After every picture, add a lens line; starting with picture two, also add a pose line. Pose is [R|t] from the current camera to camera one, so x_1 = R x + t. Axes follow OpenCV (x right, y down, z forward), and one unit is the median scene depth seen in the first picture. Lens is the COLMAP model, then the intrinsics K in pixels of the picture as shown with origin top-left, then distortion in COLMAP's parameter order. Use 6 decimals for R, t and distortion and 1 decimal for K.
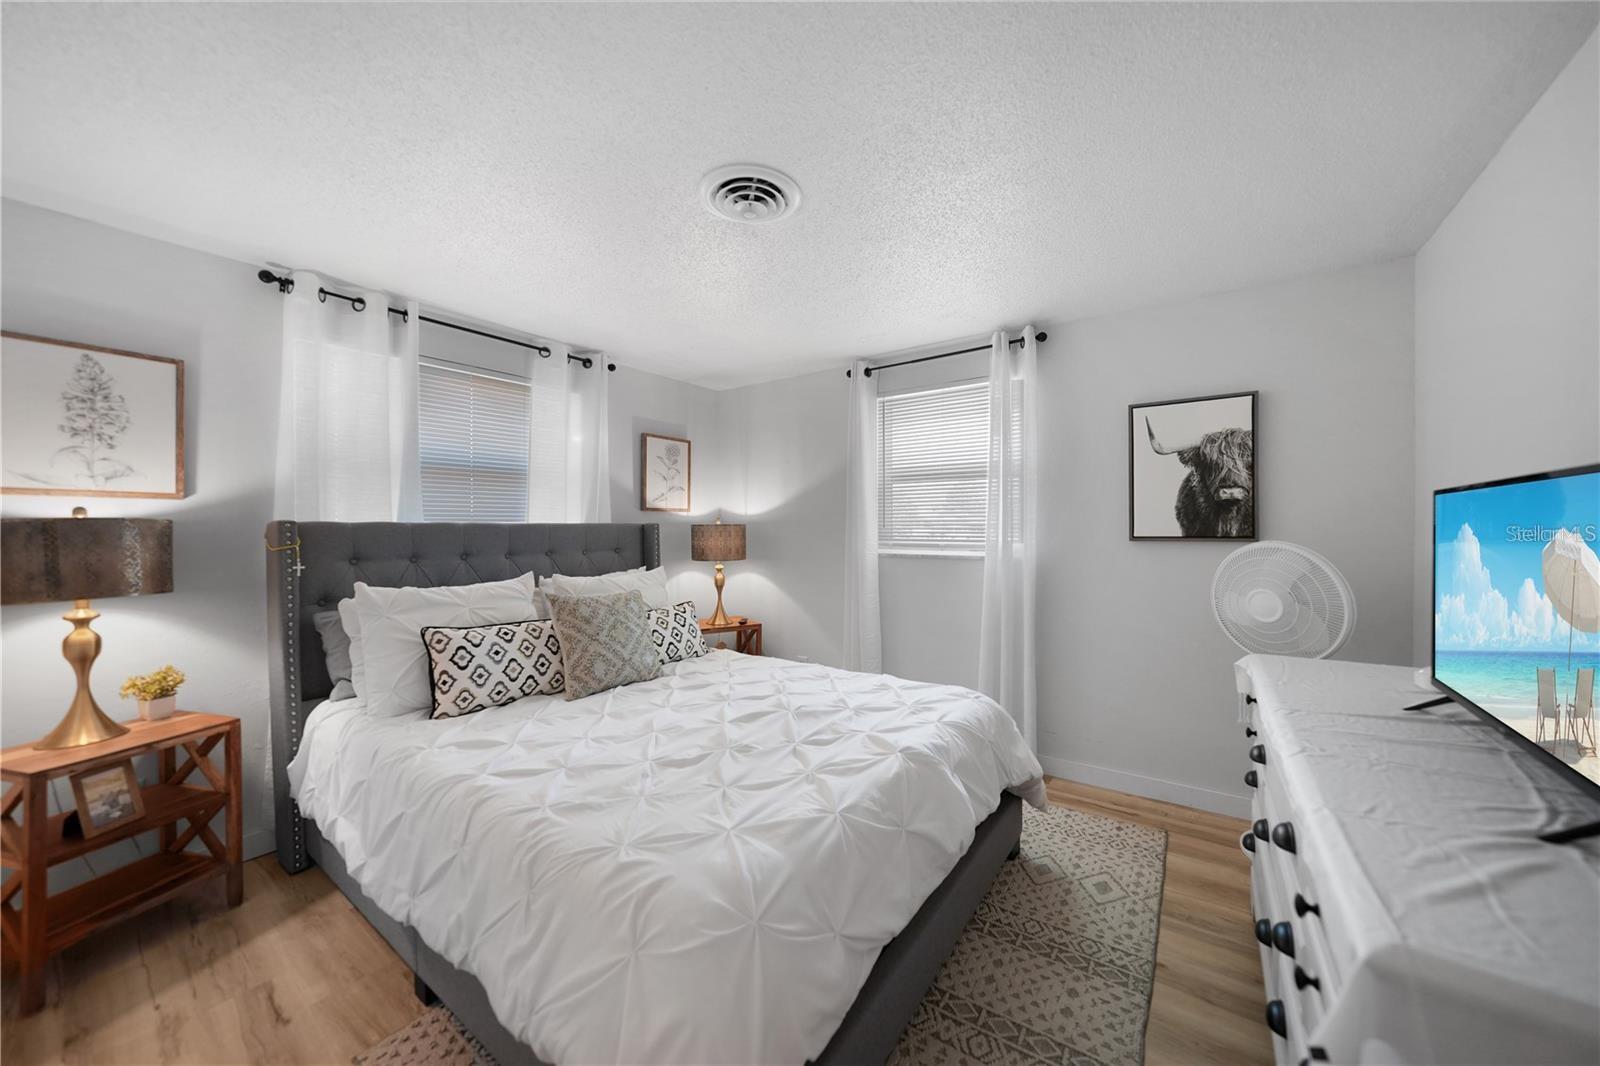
lens RADIAL K [[558.5, 0, 800.7], [0, 558.5, 533.0], [0, 0, 1]] dist [-0.018071, 0.000967]
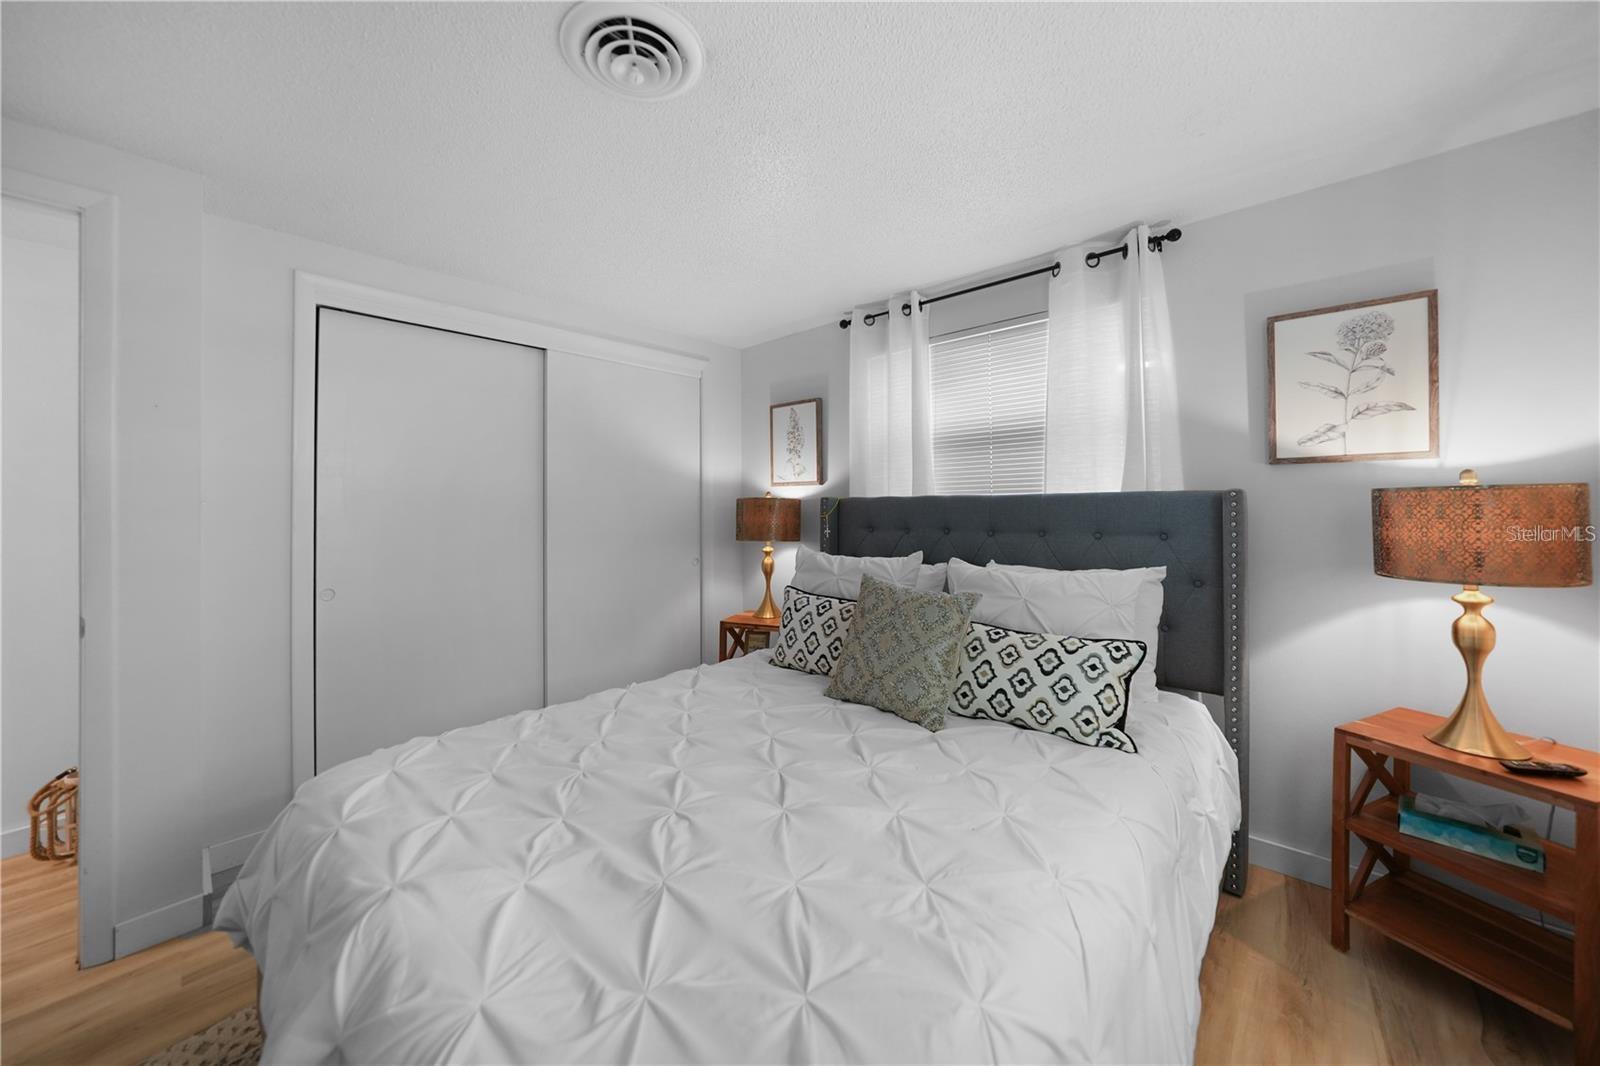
lens RADIAL K [[558.5, 0, 784.8], [0, 558.5, 500.3], [0, 0, 1]] dist [-0.018071, 0.000967]
pose [[-0.095490, -0.007499, -0.995402, 0.332348], [-0.001266, 0.999972, -0.007412, -0.002822], [0.995430, 0.000552, -0.095497, 0.704240]]
